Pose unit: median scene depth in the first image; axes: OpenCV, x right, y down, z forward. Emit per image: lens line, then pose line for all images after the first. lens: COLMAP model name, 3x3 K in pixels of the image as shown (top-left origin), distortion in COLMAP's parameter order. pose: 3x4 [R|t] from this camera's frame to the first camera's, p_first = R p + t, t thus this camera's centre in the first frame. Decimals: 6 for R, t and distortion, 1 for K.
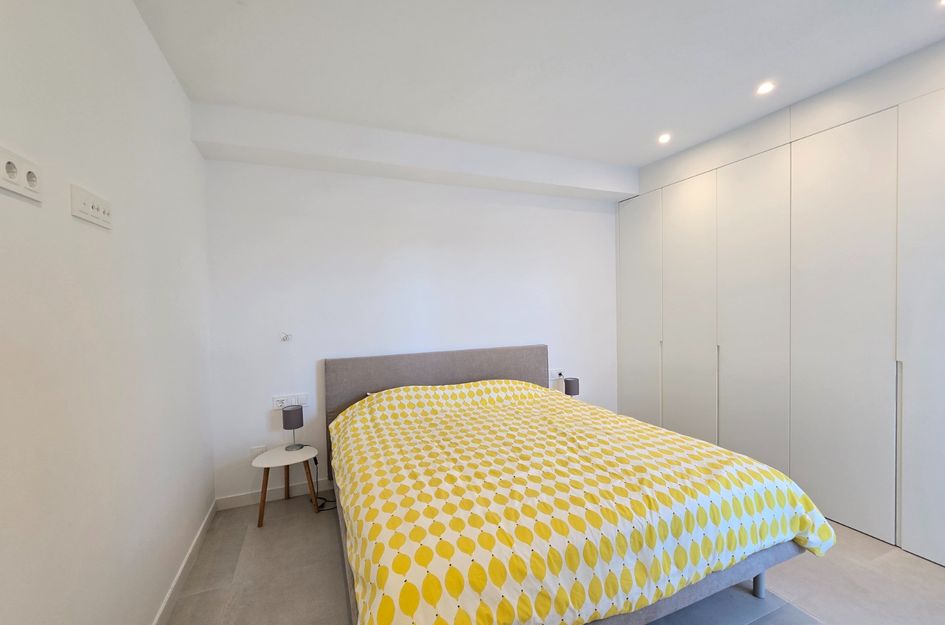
lens RADIAL K [[388.5, 0, 470.9], [0, 388.5, 315.9], [0, 0, 1]] dist [-0.001219, -0.000151]
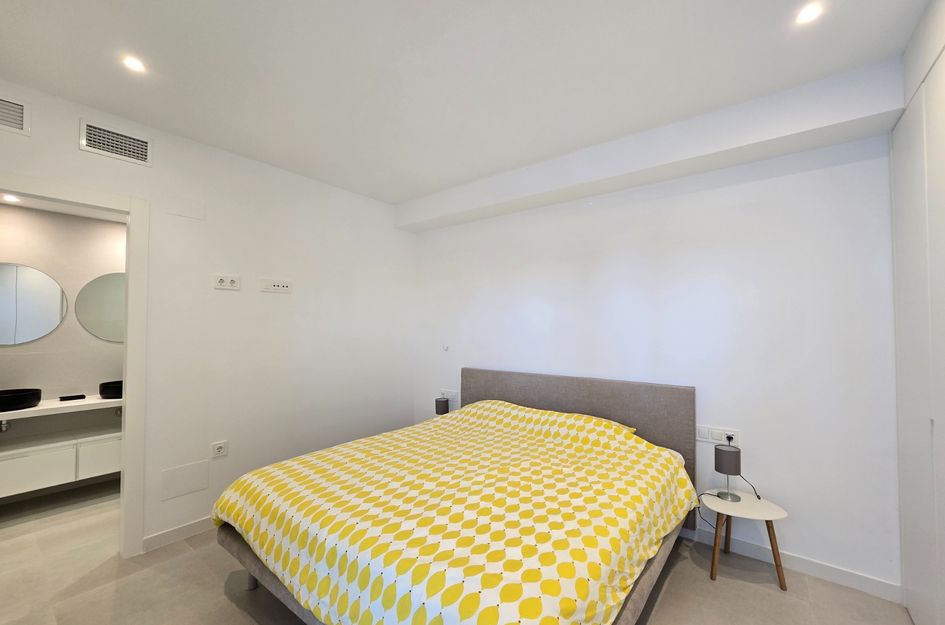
lens RADIAL K [[388.5, 0, 470.9], [0, 388.5, 315.9], [0, 0, 1]] dist [-0.001219, -0.000151]
pose [[0.482764, -0.002914, -0.875746, 0.718452], [-0.030793, 0.999320, -0.020301, -0.031880], [0.875209, 0.036767, 0.482346, 0.367901]]
